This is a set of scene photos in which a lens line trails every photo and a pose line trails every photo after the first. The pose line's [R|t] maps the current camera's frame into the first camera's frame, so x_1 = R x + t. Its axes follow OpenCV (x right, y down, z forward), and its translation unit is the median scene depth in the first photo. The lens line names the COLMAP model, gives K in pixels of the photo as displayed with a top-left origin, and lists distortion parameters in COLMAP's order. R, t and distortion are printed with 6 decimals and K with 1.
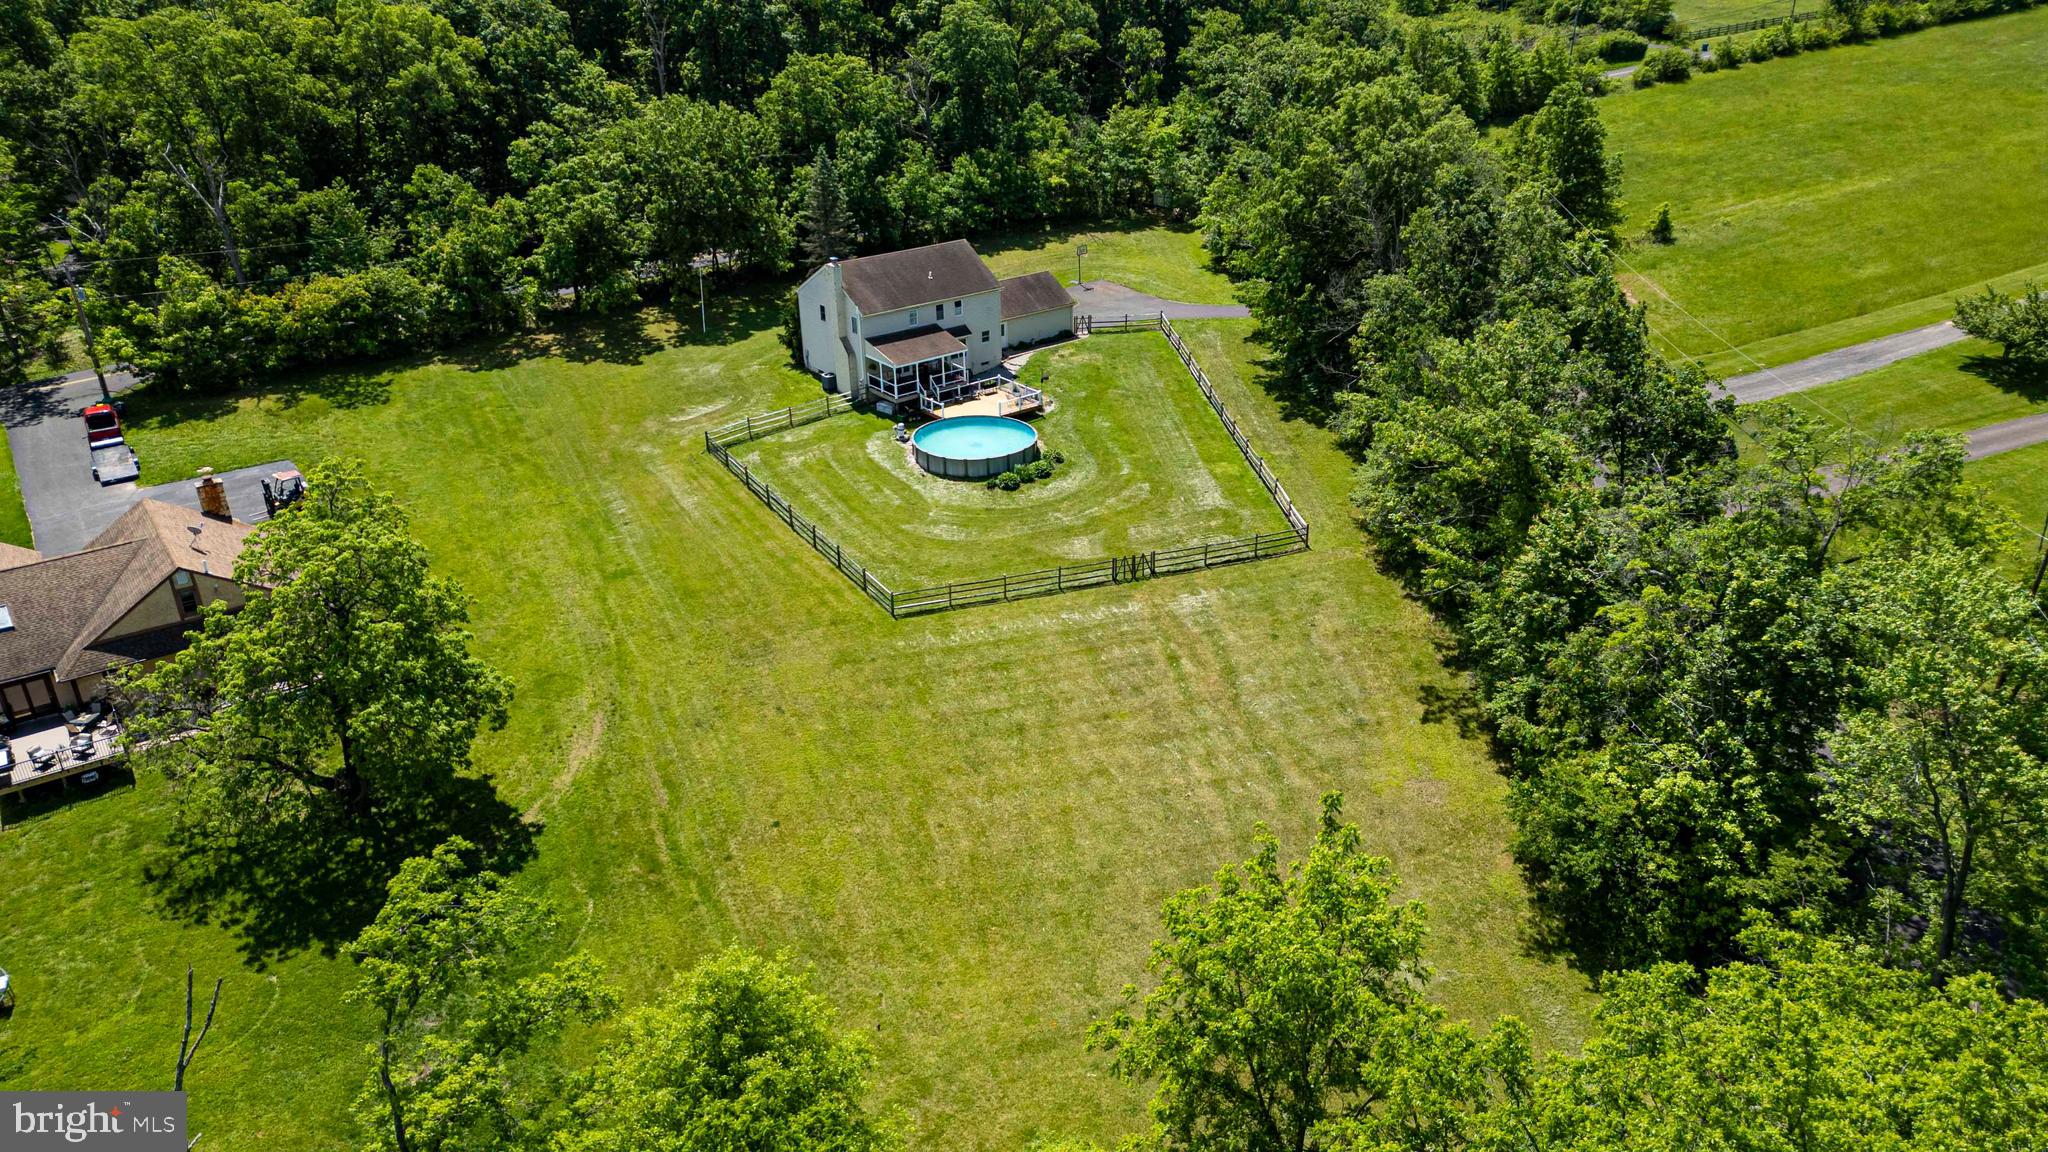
lens RADIAL K [[1422.7, 0, 1024.0], [0, 1422.7, 576.0], [0, 0, 1]] dist [0.072500, -0.073121]
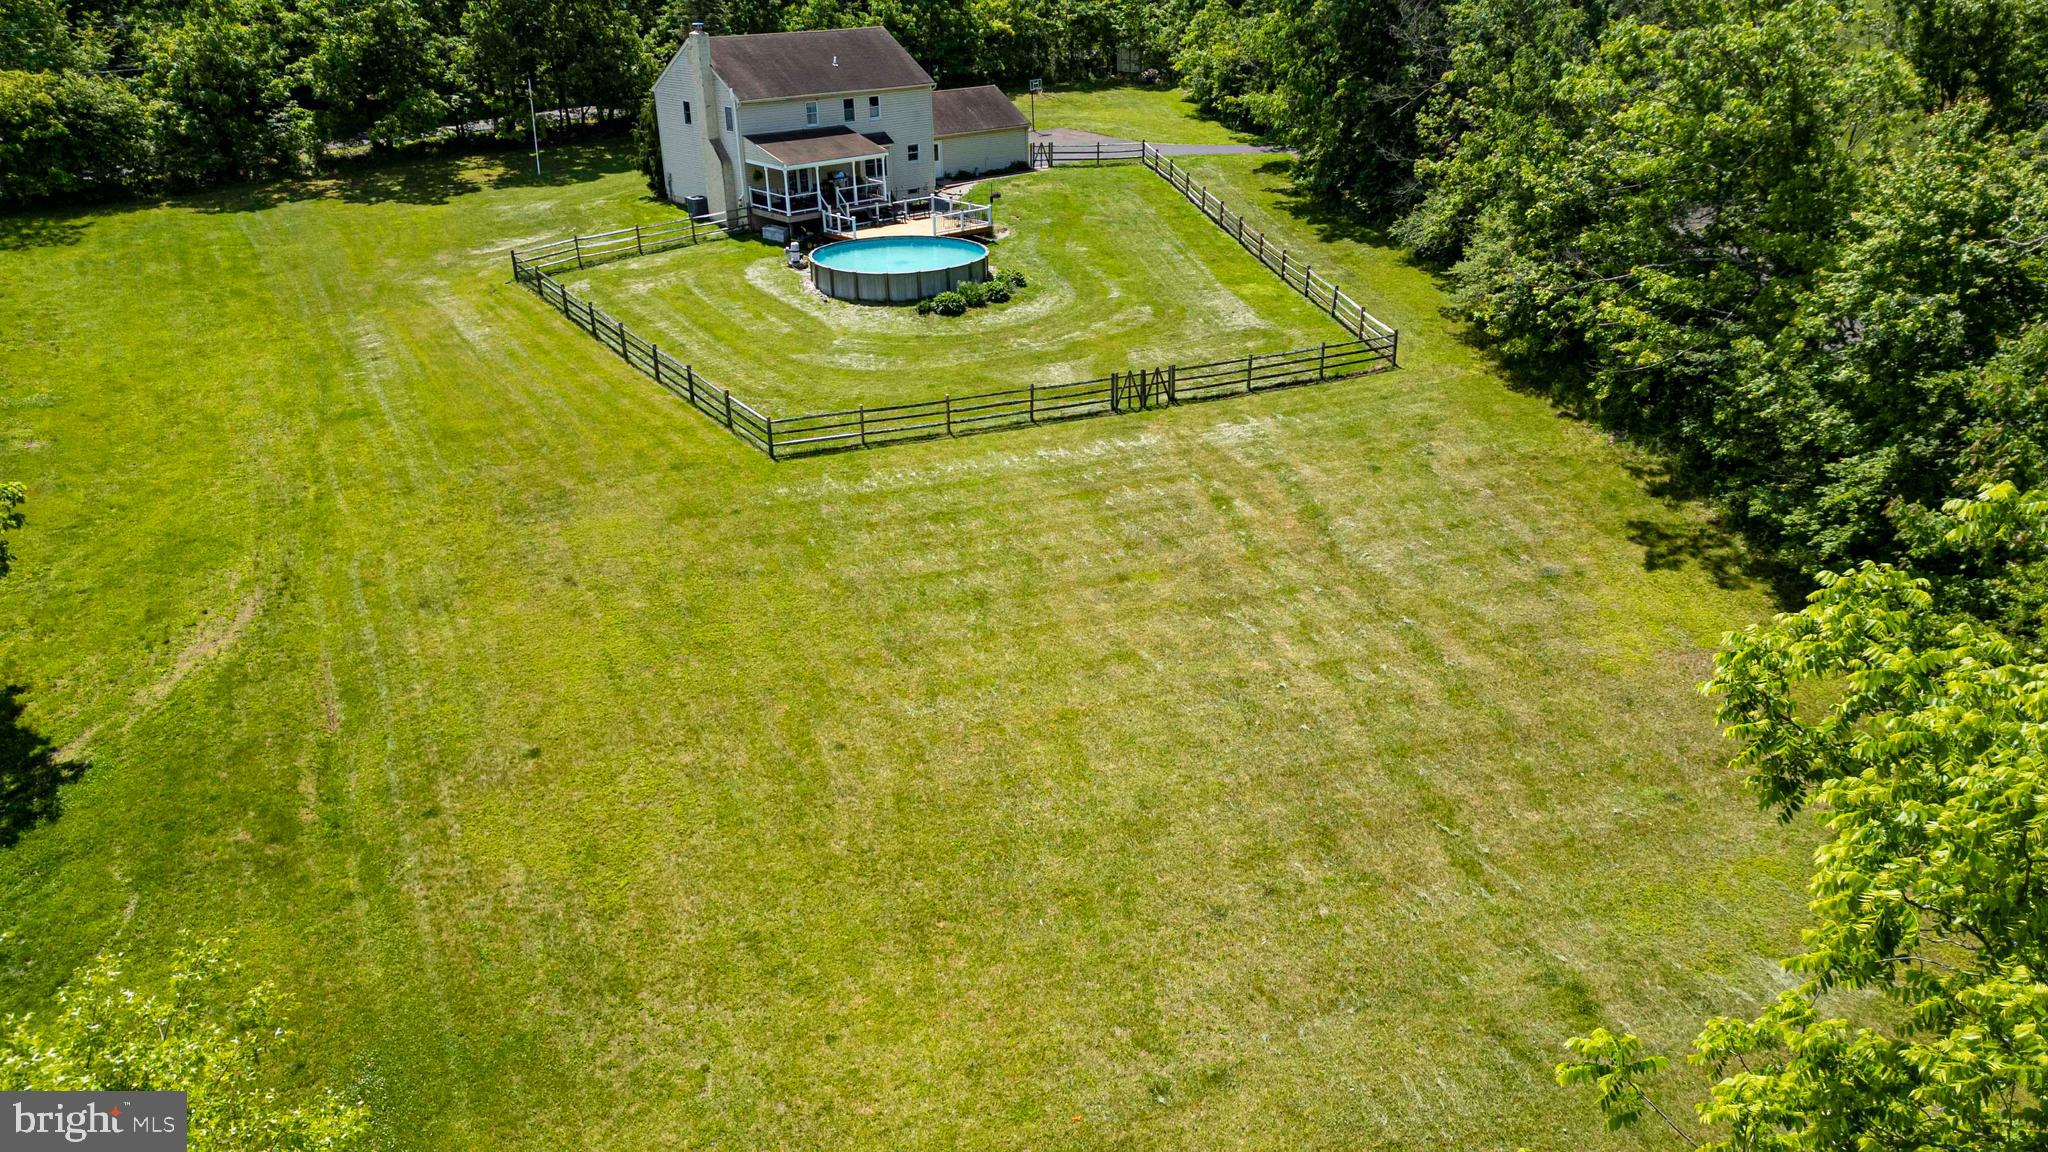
lens RADIAL K [[1421.1, 0, 1024.0], [0, 1421.1, 576.0], [0, 0, 1]] dist [0.018793, -0.006059]
pose [[0.998832, -0.023601, 0.042169, -0.007374], [0.024971, 0.999167, -0.032274, 0.096984], [-0.041372, 0.033289, 0.998589, 0.340580]]
